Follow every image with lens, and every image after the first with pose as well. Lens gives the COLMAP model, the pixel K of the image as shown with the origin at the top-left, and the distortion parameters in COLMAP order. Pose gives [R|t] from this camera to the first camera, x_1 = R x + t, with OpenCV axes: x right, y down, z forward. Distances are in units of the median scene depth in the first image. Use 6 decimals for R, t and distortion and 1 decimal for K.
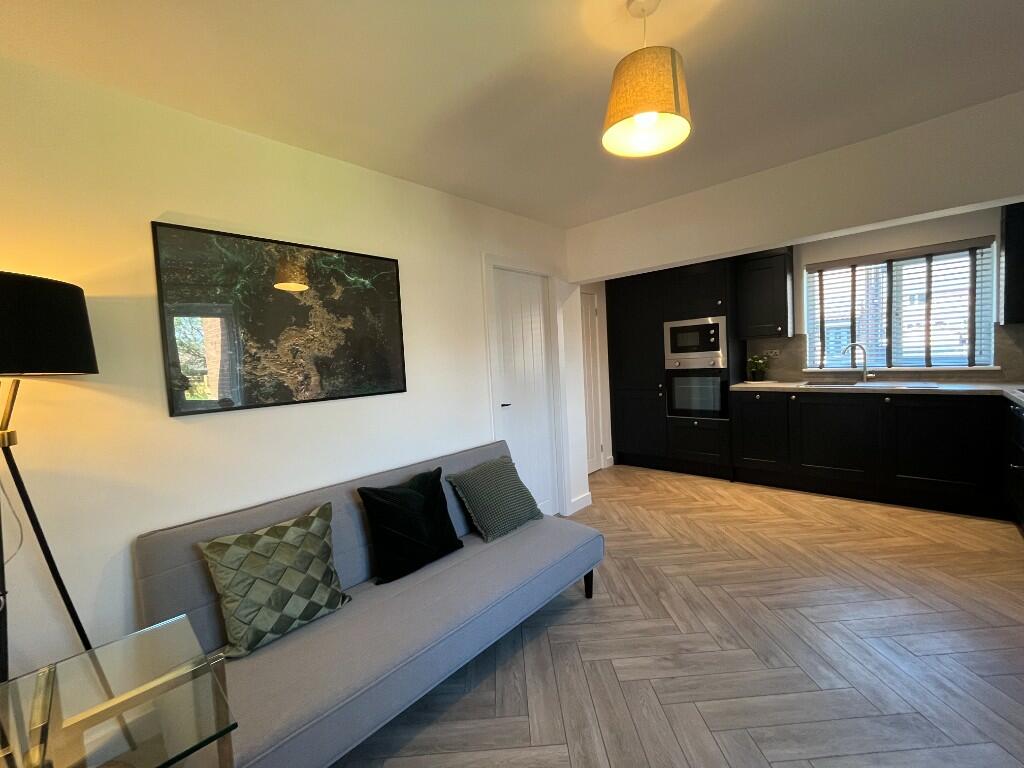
lens RADIAL K [[411.3, 0, 512.5], [0, 411.3, 382.4], [0, 0, 1]] dist [-0.002412, 0.000037]
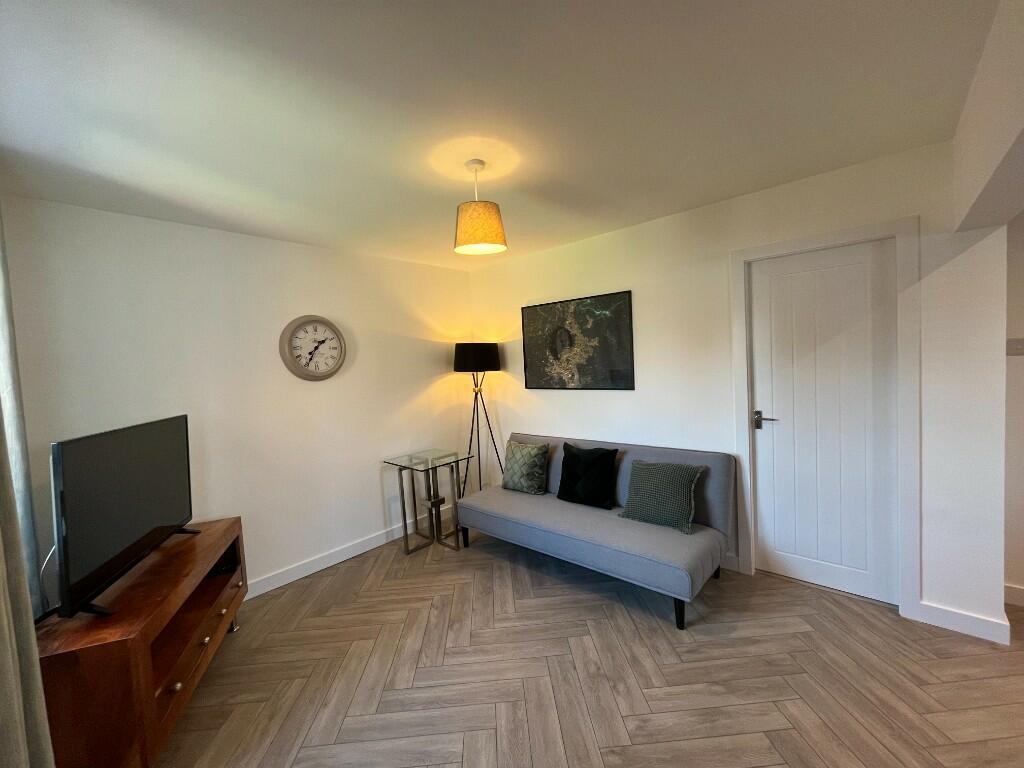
lens RADIAL K [[411.3, 0, 514.5], [0, 411.3, 382.9], [0, 0, 1]] dist [-0.002412, 0.000037]
pose [[0.043645, 0.104878, -0.993527, 1.098047], [-0.008992, 0.994476, 0.104583, -0.143055], [0.999007, 0.004369, 0.044346, 0.596271]]
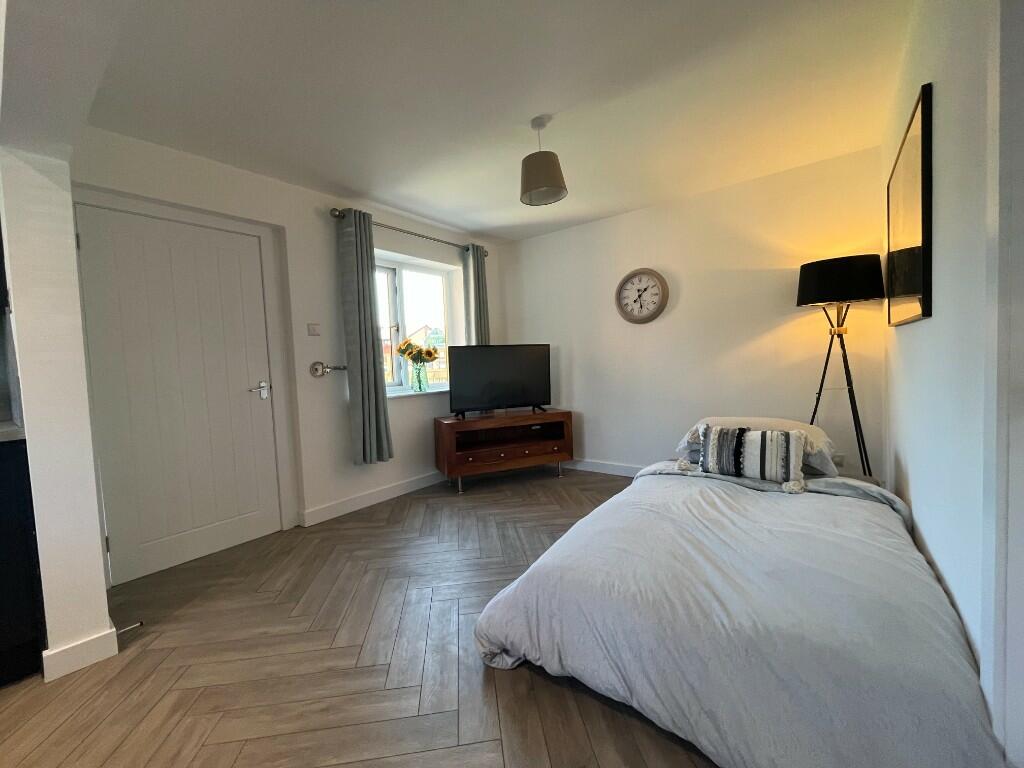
lens RADIAL K [[411.3, 0, 515.1], [0, 411.3, 384.7], [0, 0, 1]] dist [-0.002412, 0.000037]
pose [[-0.990046, 0.095652, -0.103242, 0.400477], [0.085154, 0.991163, 0.101713, 0.030718], [0.112058, 0.091909, -0.989442, 1.588384]]
